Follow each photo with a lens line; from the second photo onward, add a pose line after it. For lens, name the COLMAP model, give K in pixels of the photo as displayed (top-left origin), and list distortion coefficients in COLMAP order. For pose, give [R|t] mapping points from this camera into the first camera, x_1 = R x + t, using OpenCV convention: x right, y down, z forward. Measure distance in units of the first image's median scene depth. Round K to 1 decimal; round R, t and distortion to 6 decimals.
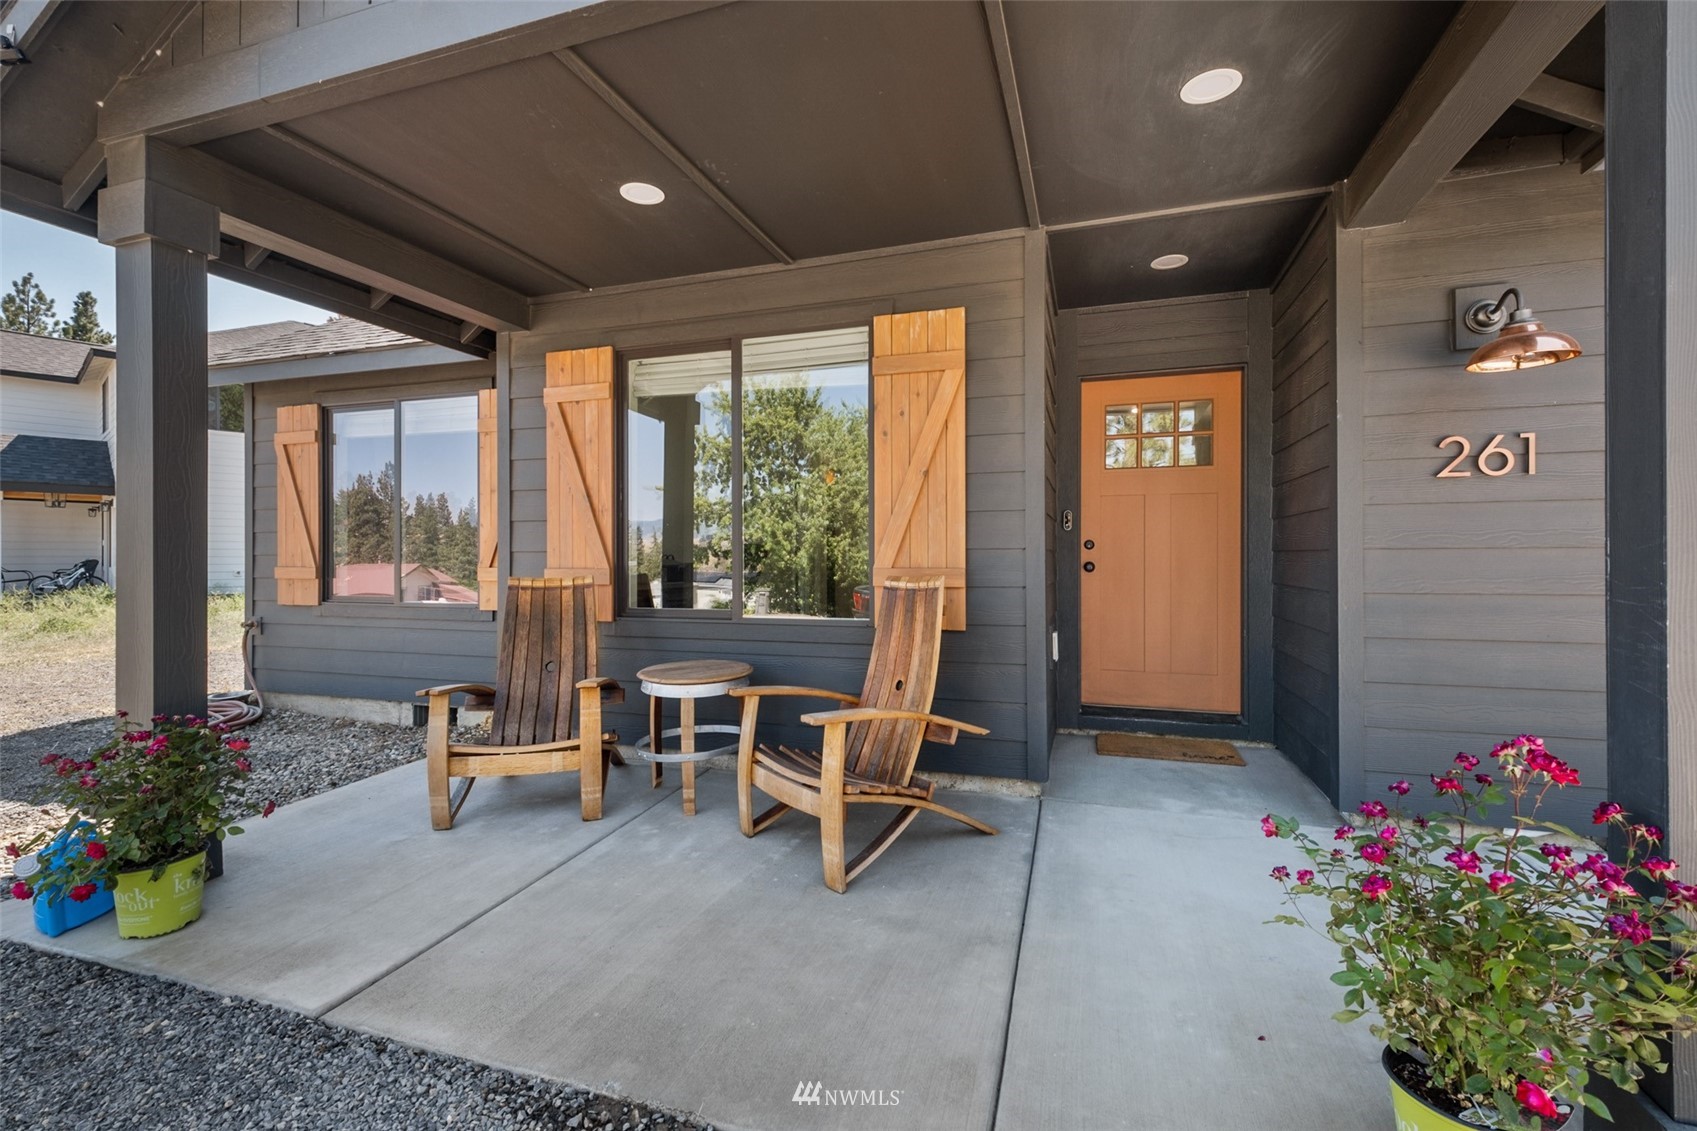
lens RADIAL K [[740.6, 0, 851.7], [0, 740.6, 563.2], [0, 0, 1]] dist [0.002352, 0.000041]
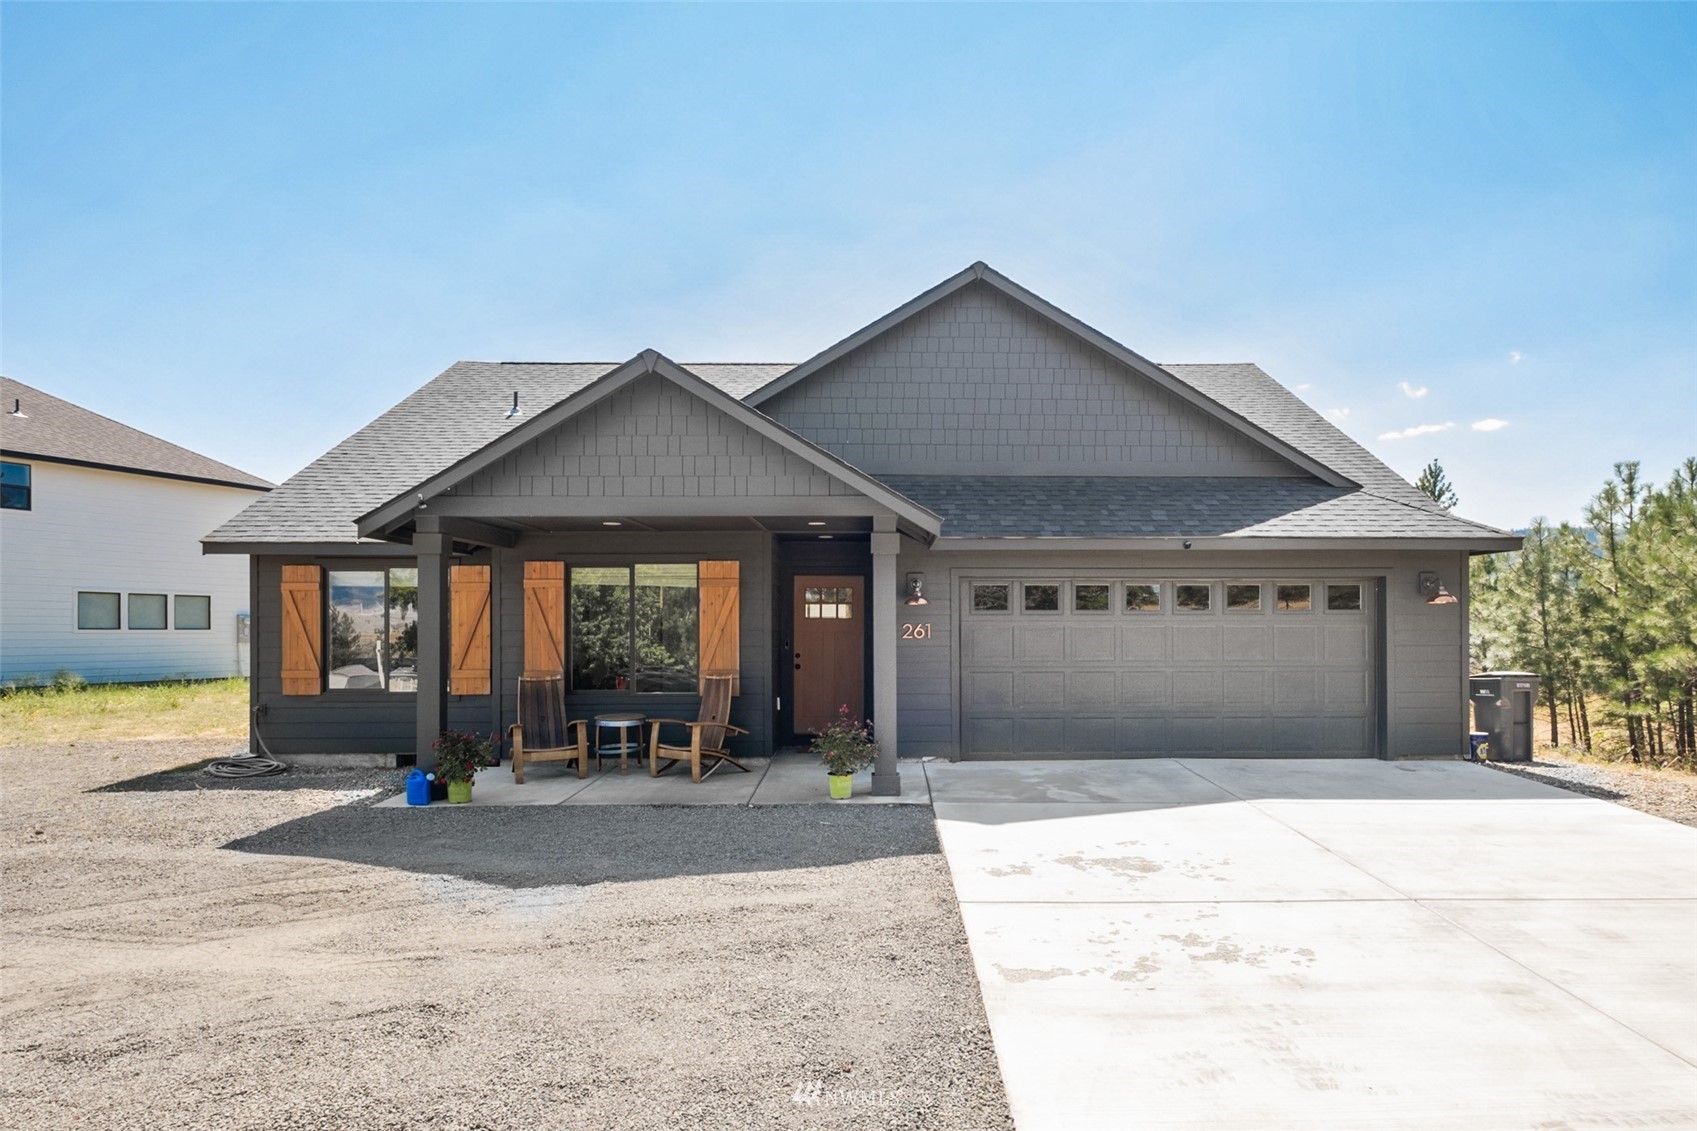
lens RADIAL K [[880.0, 0, 873.5], [0, 880.0, 641.5], [0, 0, 1]] dist [0.001379, 0.000089]
pose [[0.947558, -0.002019, 0.319578, -0.343405], [0.002451, 0.999997, -0.000949, -0.081589], [-0.319575, 0.001683, 0.947559, -1.823814]]
